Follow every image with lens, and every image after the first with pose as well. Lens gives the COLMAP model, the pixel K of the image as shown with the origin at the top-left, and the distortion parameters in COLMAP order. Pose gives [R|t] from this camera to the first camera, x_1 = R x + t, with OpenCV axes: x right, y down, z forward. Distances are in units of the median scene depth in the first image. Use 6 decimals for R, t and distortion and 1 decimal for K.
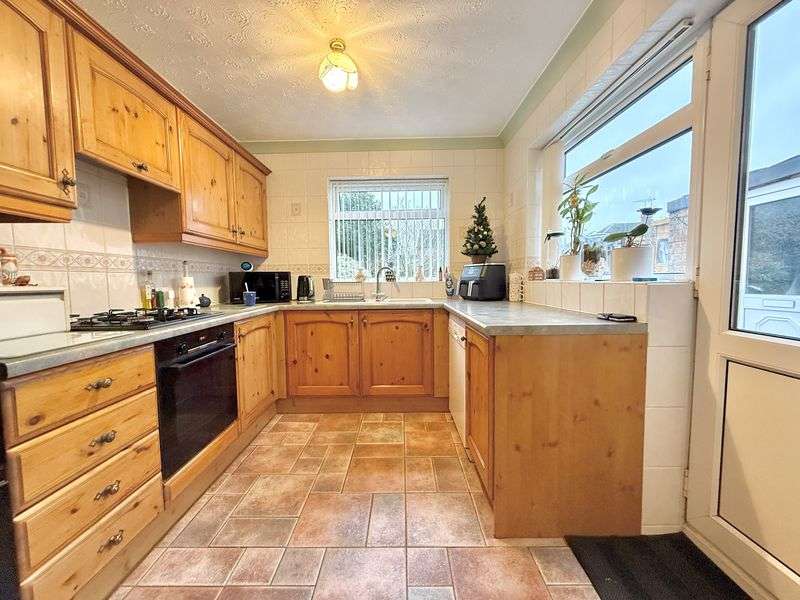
lens RADIAL K [[317.3, 0, 400.0], [0, 317.3, 300.0], [0, 0, 1]] dist [-0.001248, -0.000105]
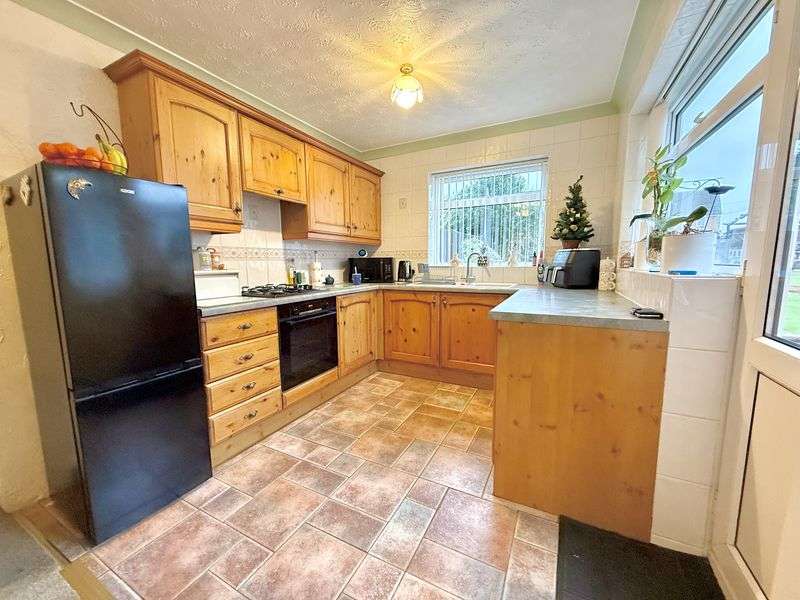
lens RADIAL K [[317.3, 0, 400.0], [0, 317.3, 300.0], [0, 0, 1]] dist [-0.001248, -0.000105]
pose [[0.893037, 0.058810, -0.446124, 0.337775], [-0.031577, 0.997169, 0.068243, -0.017162], [0.448874, -0.046856, 0.892366, -0.104946]]
